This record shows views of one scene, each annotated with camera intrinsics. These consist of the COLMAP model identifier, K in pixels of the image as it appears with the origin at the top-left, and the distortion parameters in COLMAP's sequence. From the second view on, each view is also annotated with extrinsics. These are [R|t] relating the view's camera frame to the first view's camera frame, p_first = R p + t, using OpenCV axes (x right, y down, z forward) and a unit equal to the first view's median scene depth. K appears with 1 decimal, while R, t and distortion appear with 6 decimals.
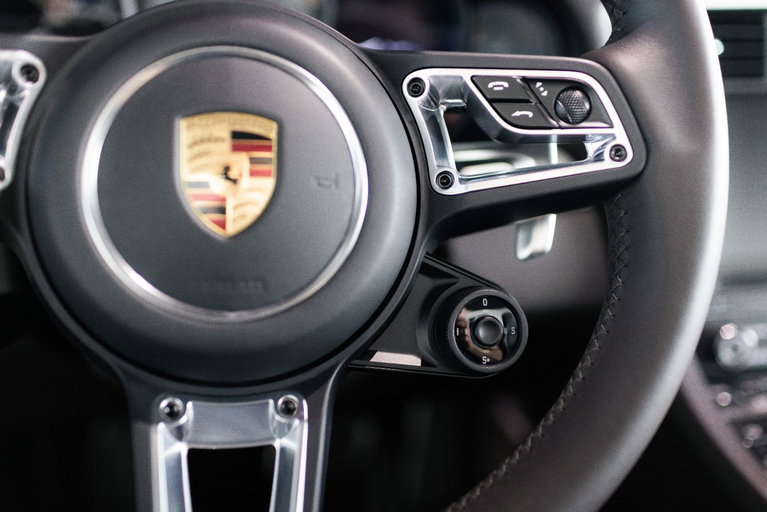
lens RADIAL K [[718.2, 0, 383.5], [0, 718.2, 256.0], [0, 0, 1]] dist [0.000234, 0.004925]
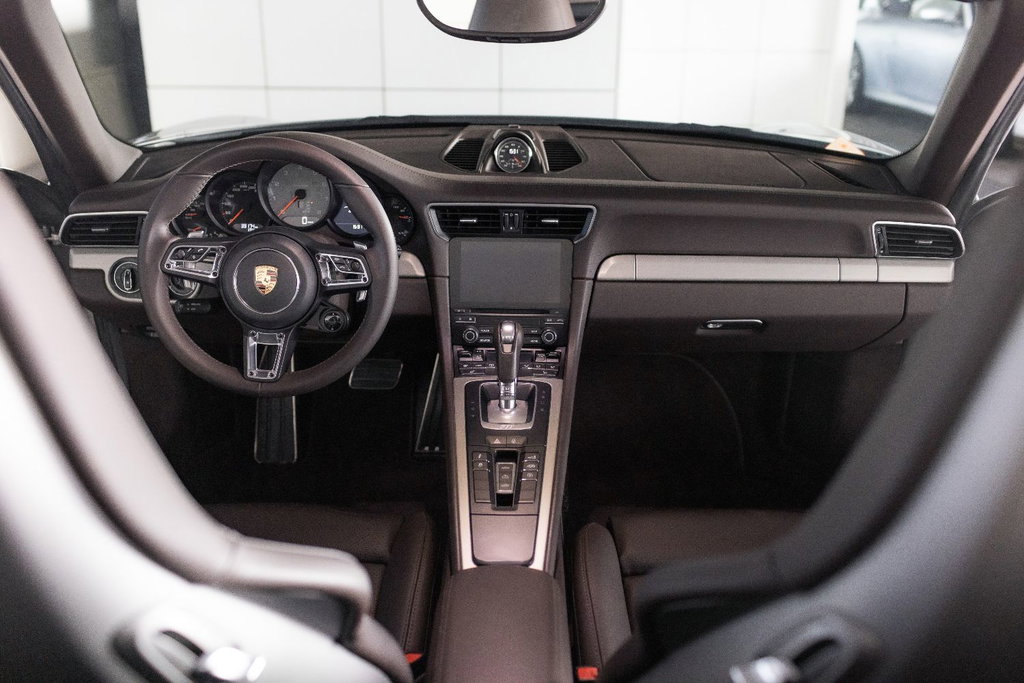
lens RADIAL K [[958.8, 0, 512.0], [0, 958.8, 341.5], [0, 0, 1]] dist [0.000234, 0.004925]
pose [[0.987879, 0.091777, -0.125187, 1.849332], [-0.073575, 0.986988, 0.142976, -0.631753], [0.136680, -0.132033, 0.981777, -4.169360]]
